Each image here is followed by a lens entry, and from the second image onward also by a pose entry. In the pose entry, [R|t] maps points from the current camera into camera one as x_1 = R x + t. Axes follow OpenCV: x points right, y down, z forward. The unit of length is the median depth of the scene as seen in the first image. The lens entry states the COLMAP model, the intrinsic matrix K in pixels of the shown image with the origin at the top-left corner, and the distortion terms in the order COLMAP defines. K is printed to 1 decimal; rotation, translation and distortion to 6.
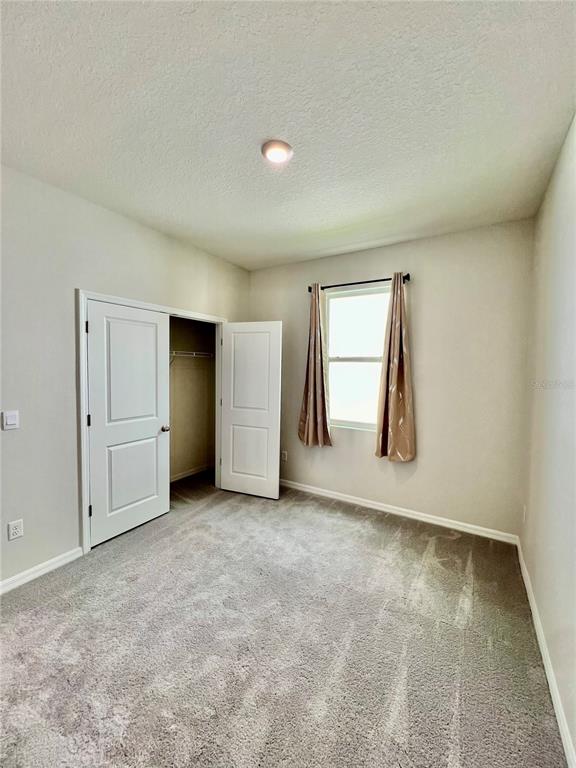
lens RADIAL K [[305.1, 0, 290.1], [0, 305.1, 382.0], [0, 0, 1]] dist [0.001841, -0.000031]
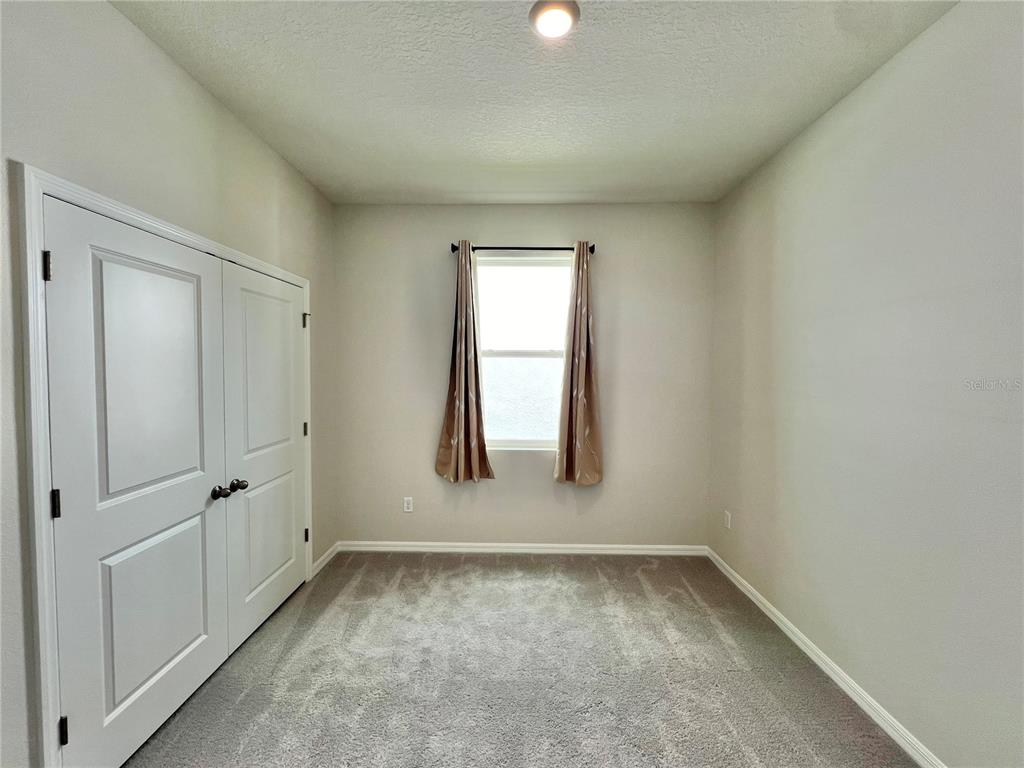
lens RADIAL K [[406.8, 0, 509.0], [0, 406.8, 383.9], [0, 0, 1]] dist [0.001841, -0.000031]
pose [[0.866447, -0.030777, 0.498320, -0.332144], [0.032265, 0.999464, 0.005628, -0.010379], [-0.498226, 0.011202, 0.866975, 0.203808]]
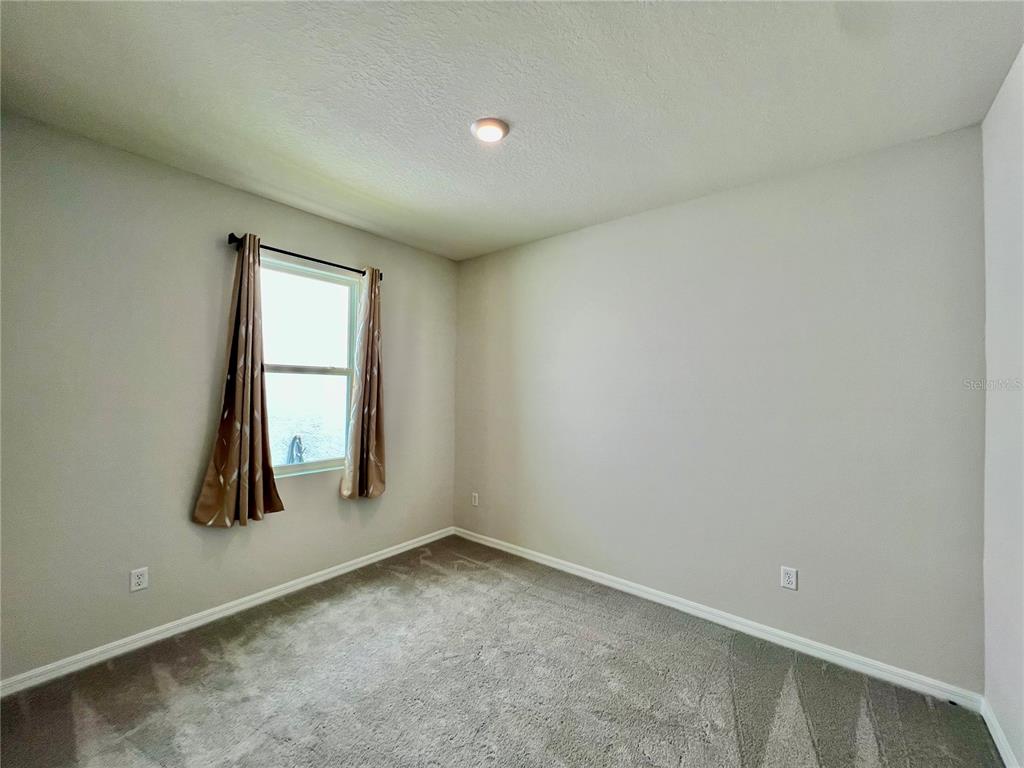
lens RADIAL K [[406.8, 0, 505.4], [0, 406.8, 383.4], [0, 0, 1]] dist [0.001841, -0.000031]
pose [[0.153430, -0.000001, 0.988160, -0.688675], [0.039544, 0.999199, -0.006139, -0.023366], [-0.987368, 0.040018, 0.153307, 0.486514]]
